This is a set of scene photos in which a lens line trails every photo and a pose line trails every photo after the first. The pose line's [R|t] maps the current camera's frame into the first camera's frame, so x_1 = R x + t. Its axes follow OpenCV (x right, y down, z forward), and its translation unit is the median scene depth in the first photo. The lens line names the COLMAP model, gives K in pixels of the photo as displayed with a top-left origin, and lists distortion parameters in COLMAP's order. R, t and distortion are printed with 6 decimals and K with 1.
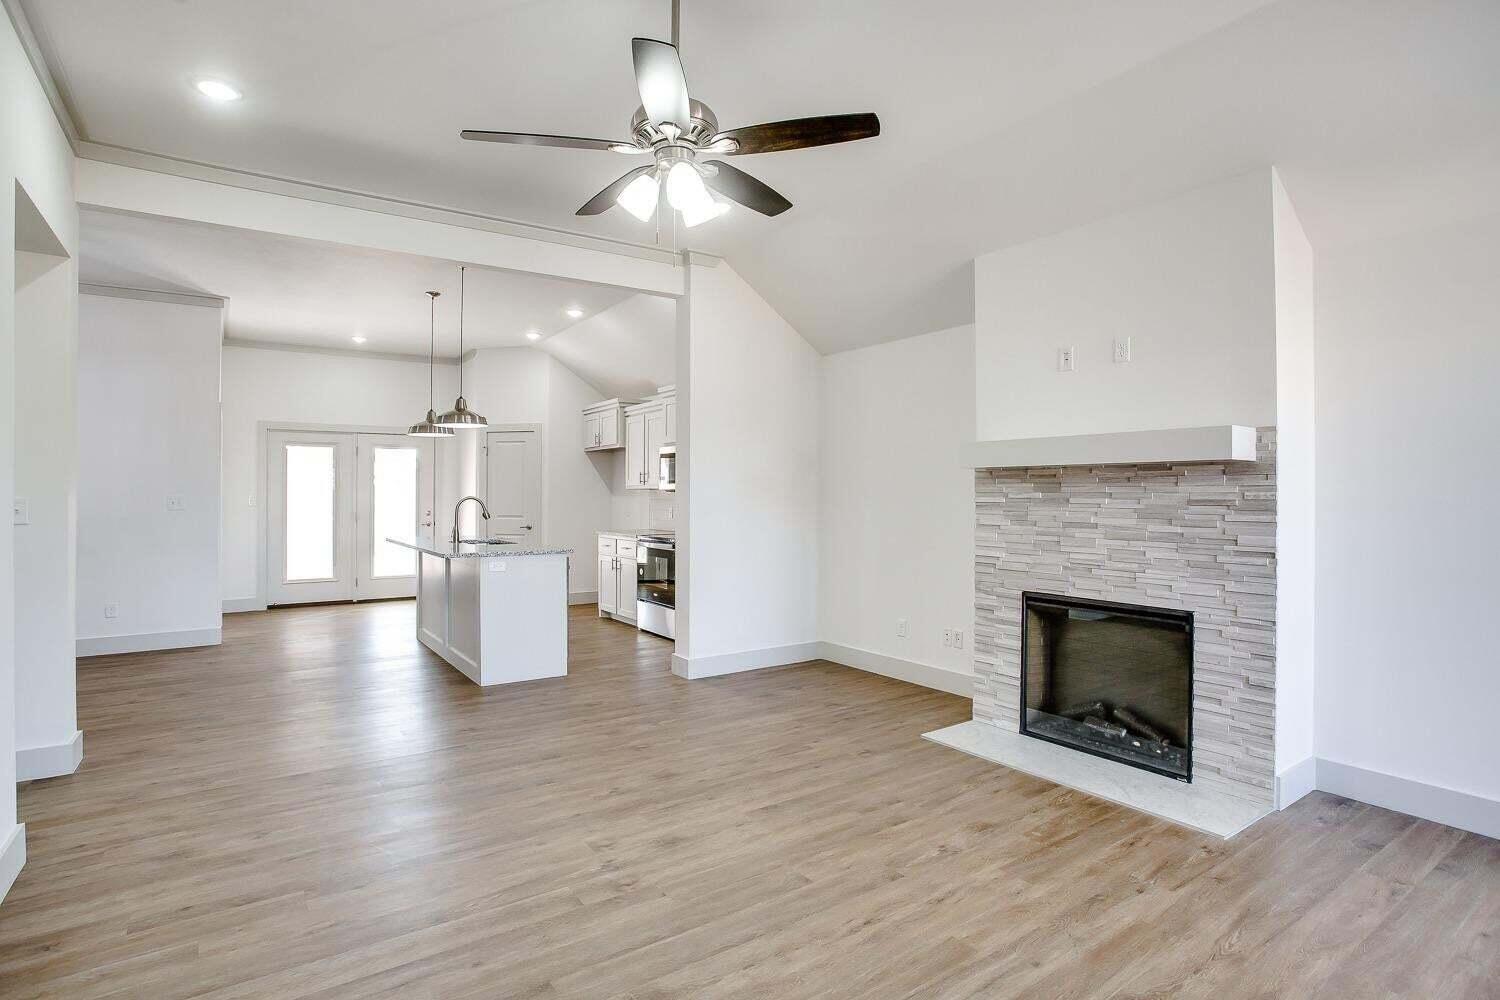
lens RADIAL K [[750.9, 0, 697.6], [0, 750.9, 487.6], [0, 0, 1]] dist [-0.066571, 0.027713]
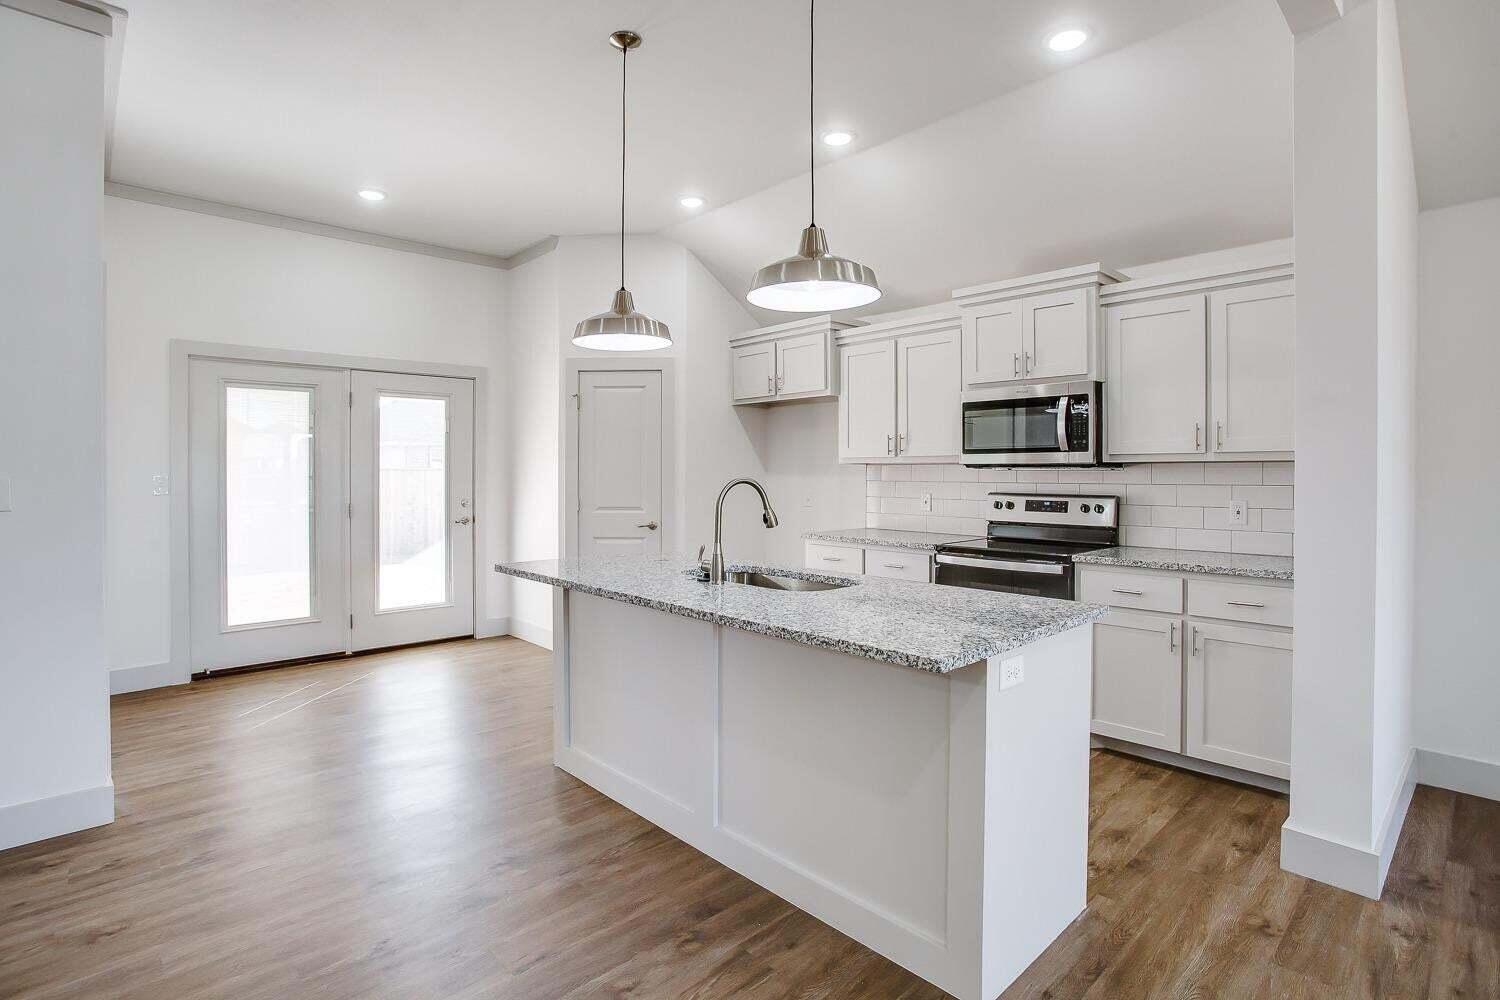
lens RADIAL K [[753.8, 0, 746.6], [0, 753.8, 474.1], [0, 0, 1]] dist [-0.054120, 0.000624]
pose [[0.985219, -0.002434, 0.171283, -0.590543], [0.000106, 0.999907, 0.013602, 0.004563], [-0.171300, -0.013383, 0.985128, 0.861895]]
